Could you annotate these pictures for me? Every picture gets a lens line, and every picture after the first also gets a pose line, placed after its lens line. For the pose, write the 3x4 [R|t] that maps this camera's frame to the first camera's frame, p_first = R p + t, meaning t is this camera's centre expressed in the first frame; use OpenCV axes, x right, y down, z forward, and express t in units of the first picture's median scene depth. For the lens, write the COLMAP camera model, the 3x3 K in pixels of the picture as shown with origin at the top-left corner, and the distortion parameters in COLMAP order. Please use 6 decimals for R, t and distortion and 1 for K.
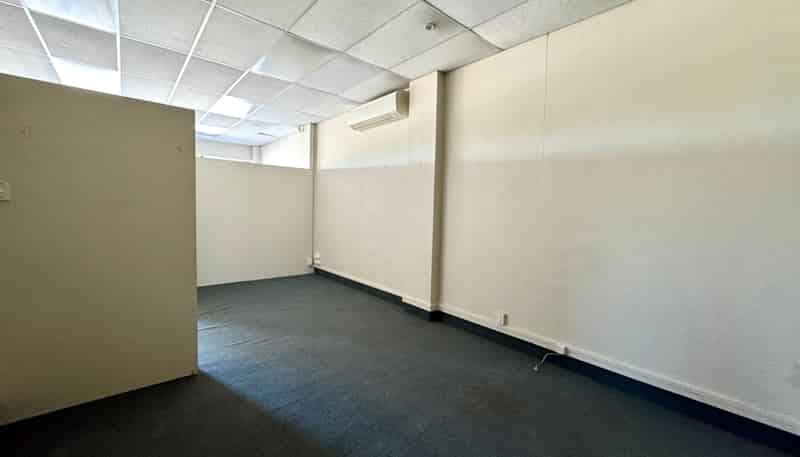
lens RADIAL K [[315.8, 0, 402.8], [0, 315.8, 227.4], [0, 0, 1]] dist [-0.001869, -0.000078]
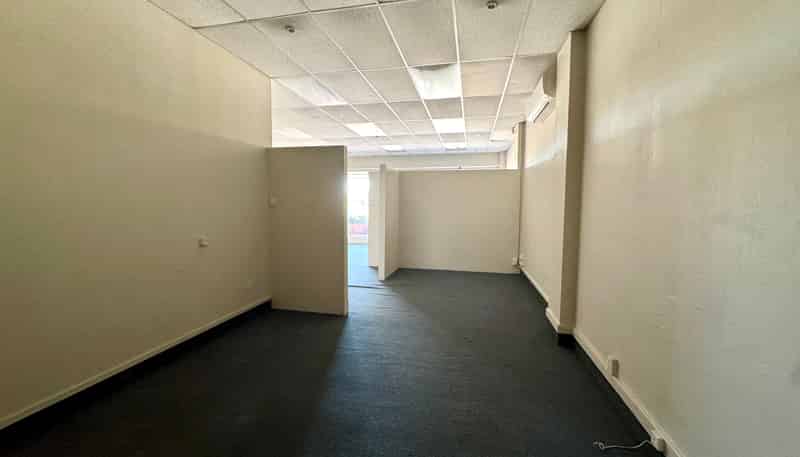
lens RADIAL K [[315.8, 0, 402.8], [0, 315.8, 227.4], [0, 0, 1]] dist [-0.001869, -0.000078]
pose [[0.604363, 0.034972, -0.795941, 0.472976], [-0.040284, 0.999100, 0.013310, 0.001314], [0.795690, 0.024019, 0.605228, 0.182914]]
